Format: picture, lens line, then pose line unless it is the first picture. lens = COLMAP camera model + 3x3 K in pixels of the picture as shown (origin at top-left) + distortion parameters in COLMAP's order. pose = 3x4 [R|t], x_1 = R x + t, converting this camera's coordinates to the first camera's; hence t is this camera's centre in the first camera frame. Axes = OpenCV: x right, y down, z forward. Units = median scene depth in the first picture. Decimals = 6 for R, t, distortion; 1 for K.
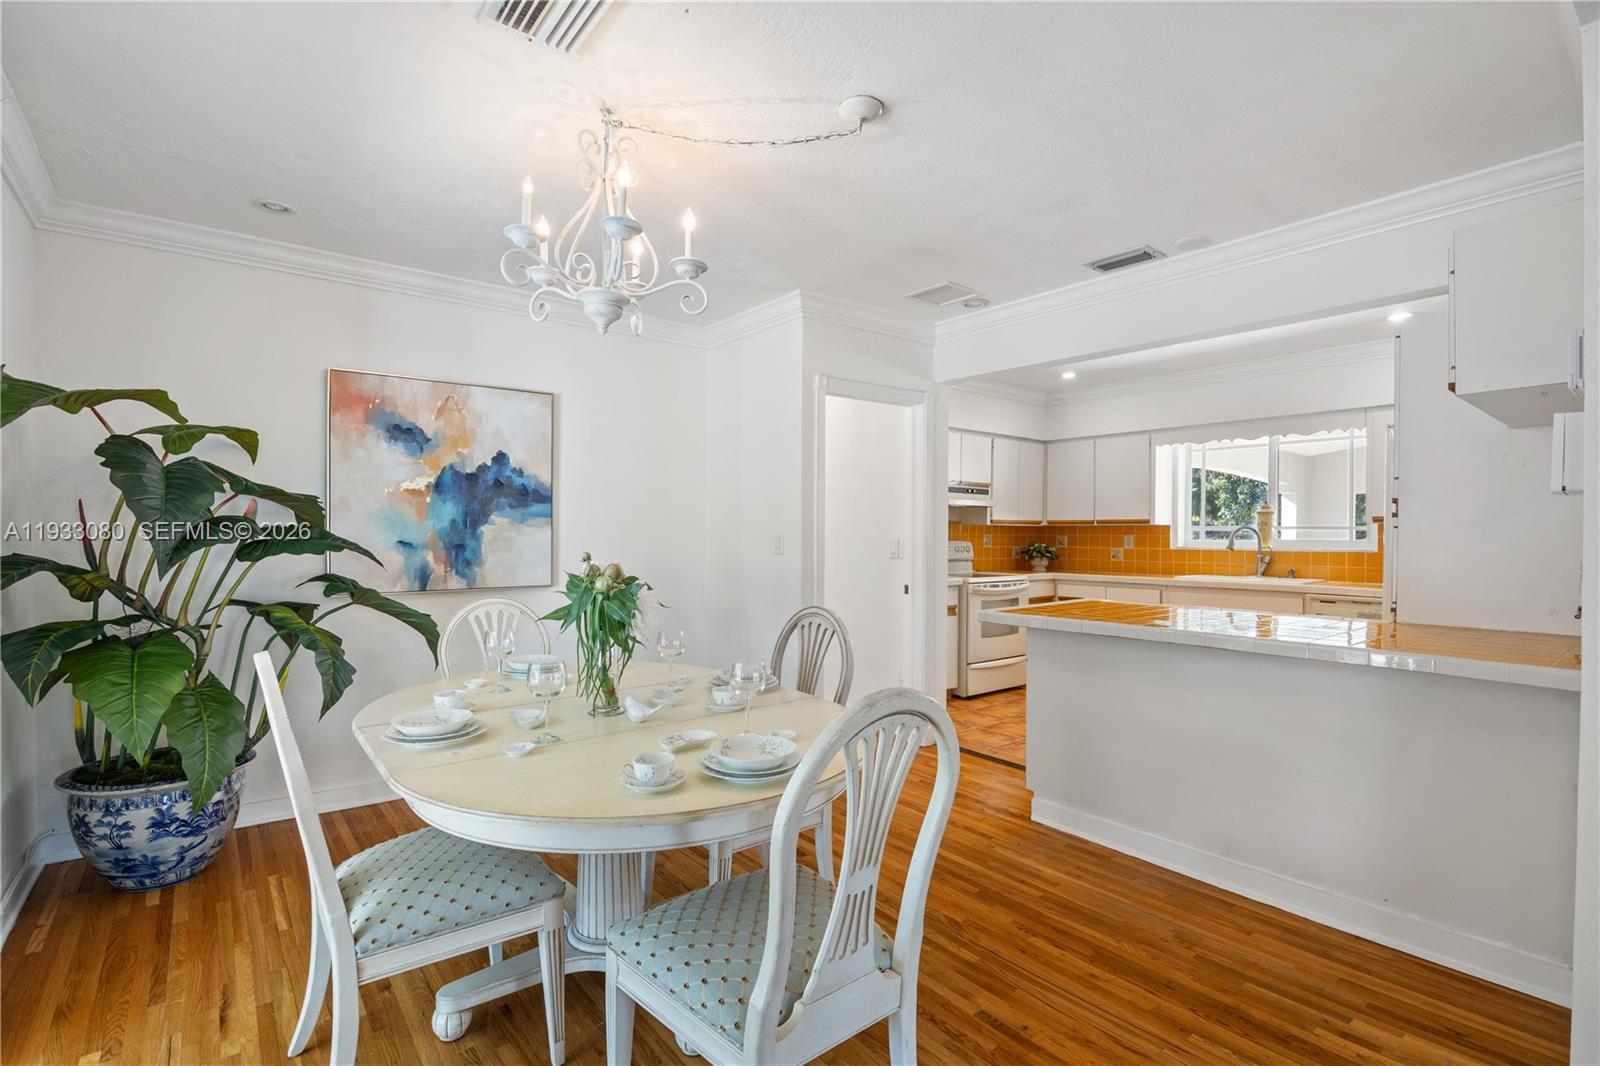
lens RADIAL K [[750.4, 0, 803.7], [0, 750.4, 540.8], [0, 0, 1]] dist [-0.000623, -0.000129]
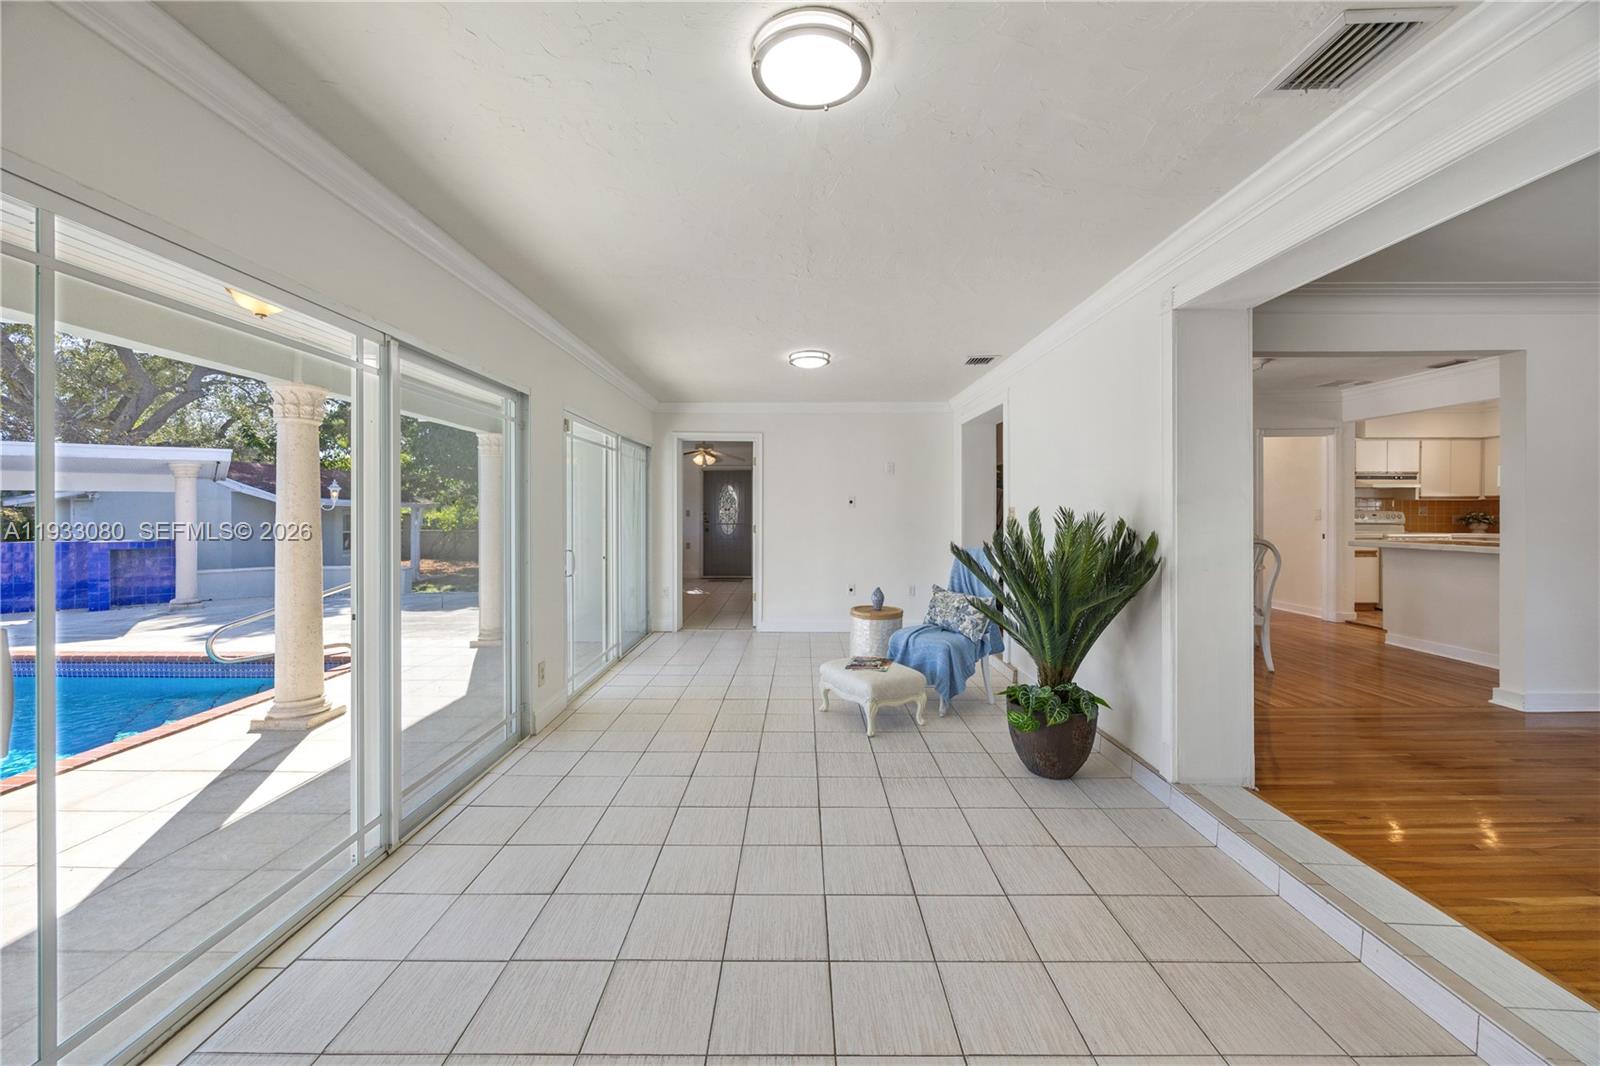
lens RADIAL K [[608.0, 0, 798.0], [0, 608.0, 524.5], [0, 0, 1]] dist [-0.002689, 0.000027]
pose [[0.772733, 0.000479, -0.634731, 0.088514], [0.000944, 0.999998, 0.001905, 0.032854], [0.634731, -0.002071, 0.772731, -0.969900]]
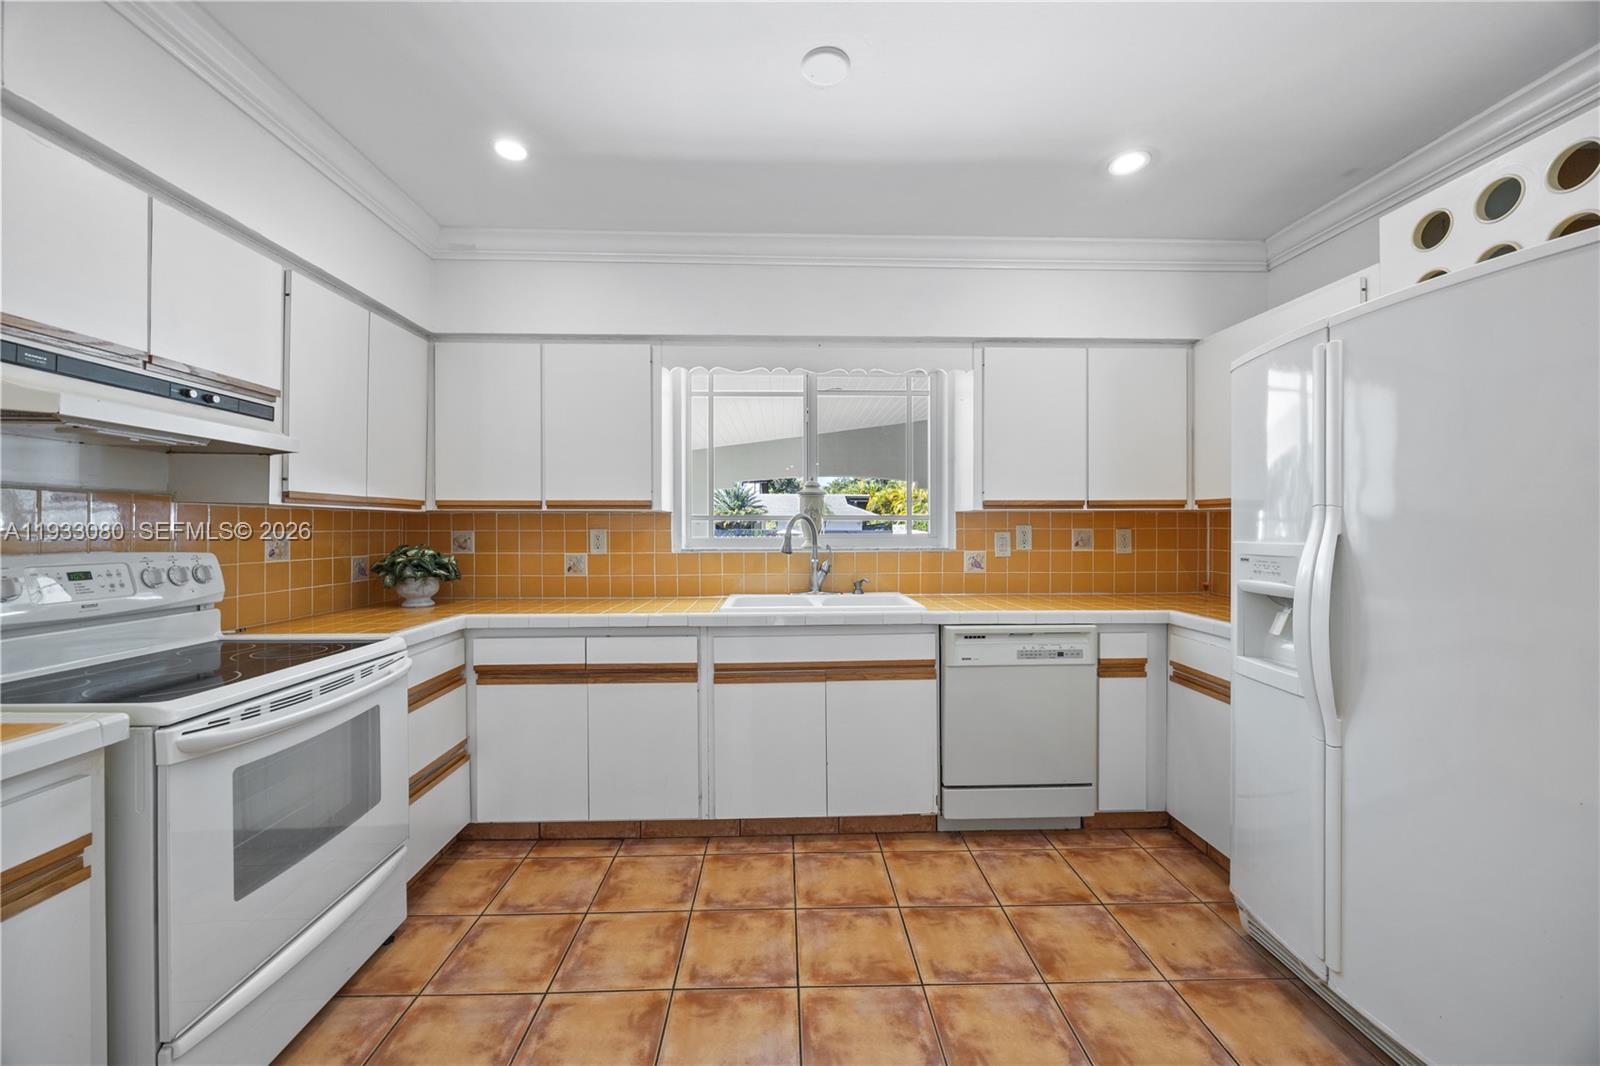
lens RADIAL K [[608.0, 0, 798.0], [0, 608.0, 524.5], [0, 0, 1]] dist [-0.002689, 0.000027]
pose [[0.600940, -0.003628, 0.799286, 0.230812], [0.010899, 0.999934, -0.003656, -0.011534], [-0.799220, 0.010908, 0.600940, 0.877962]]
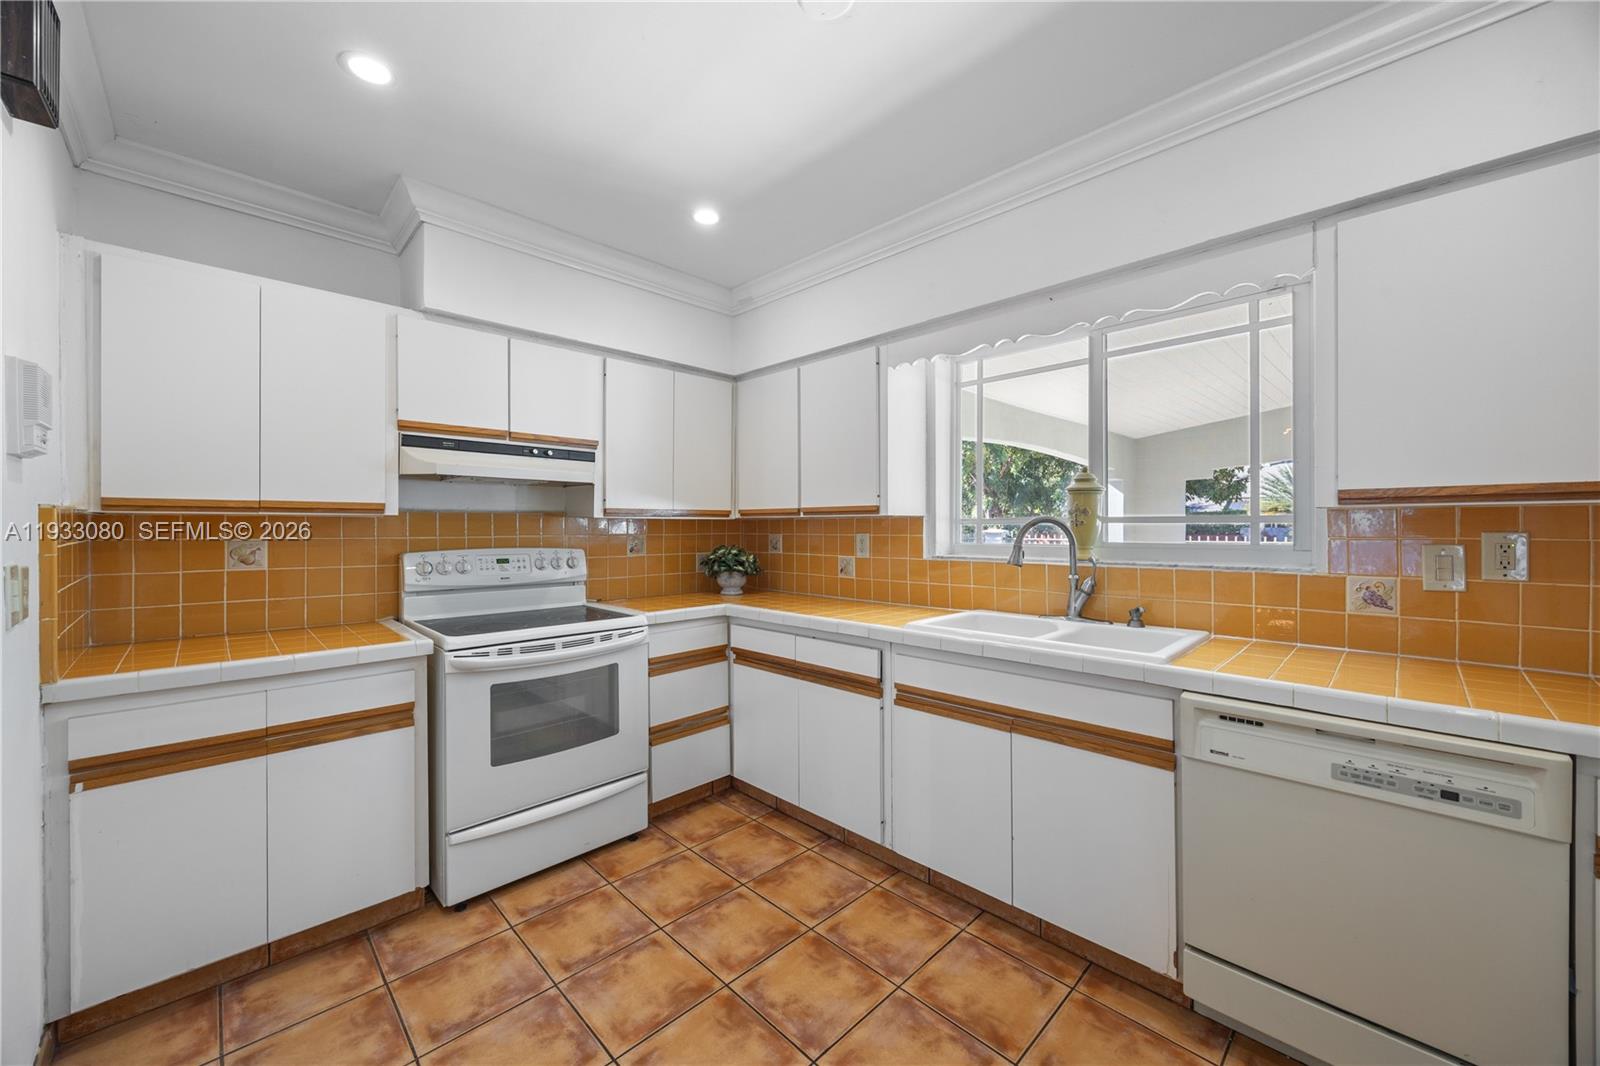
lens RADIAL K [[608.0, 0, 798.0], [0, 608.0, 524.5], [0, 0, 1]] dist [-0.002689, 0.000027]
pose [[0.995278, -0.009008, 0.096648, 0.488866], [0.009945, 0.999908, -0.009217, -0.015883], [-0.096556, 0.010134, 0.995276, 0.777752]]
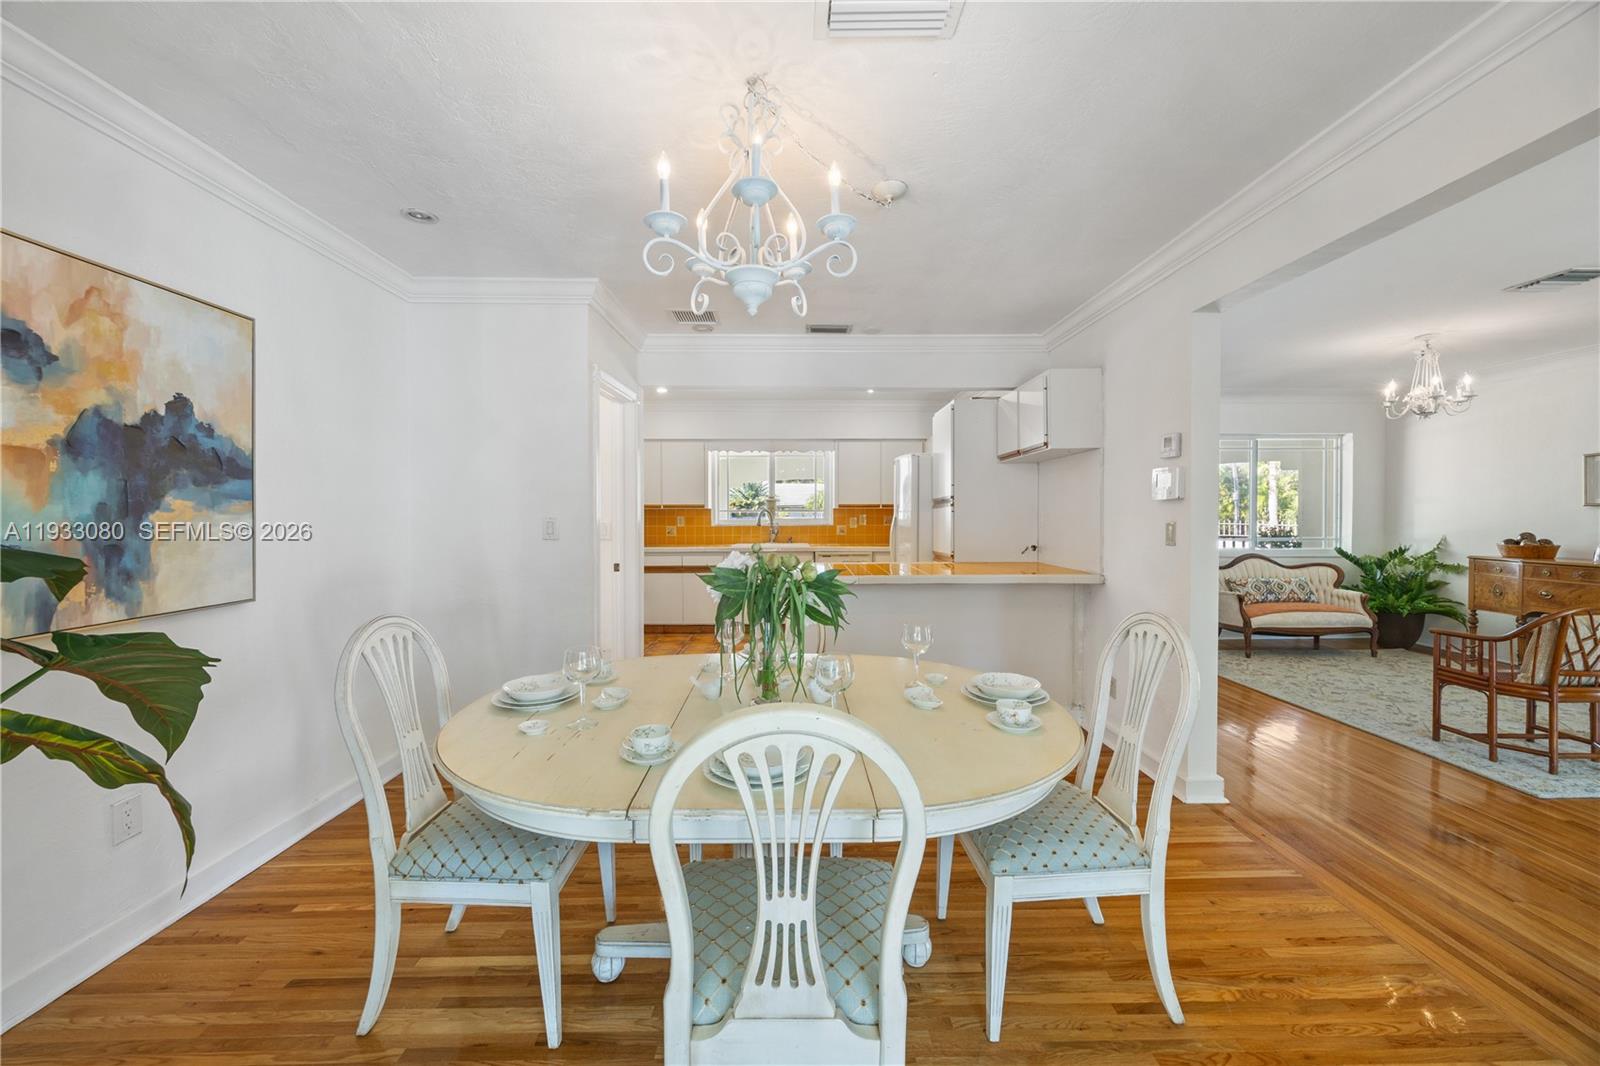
lens RADIAL K [[608.0, 0, 798.0], [0, 608.0, 524.5], [0, 0, 1]] dist [-0.002689, 0.000027]
pose [[0.621203, -0.019519, 0.783406, -0.410992], [0.011746, 0.999809, 0.015597, -0.010476], [-0.783562, -0.000487, 0.621314, 0.238034]]
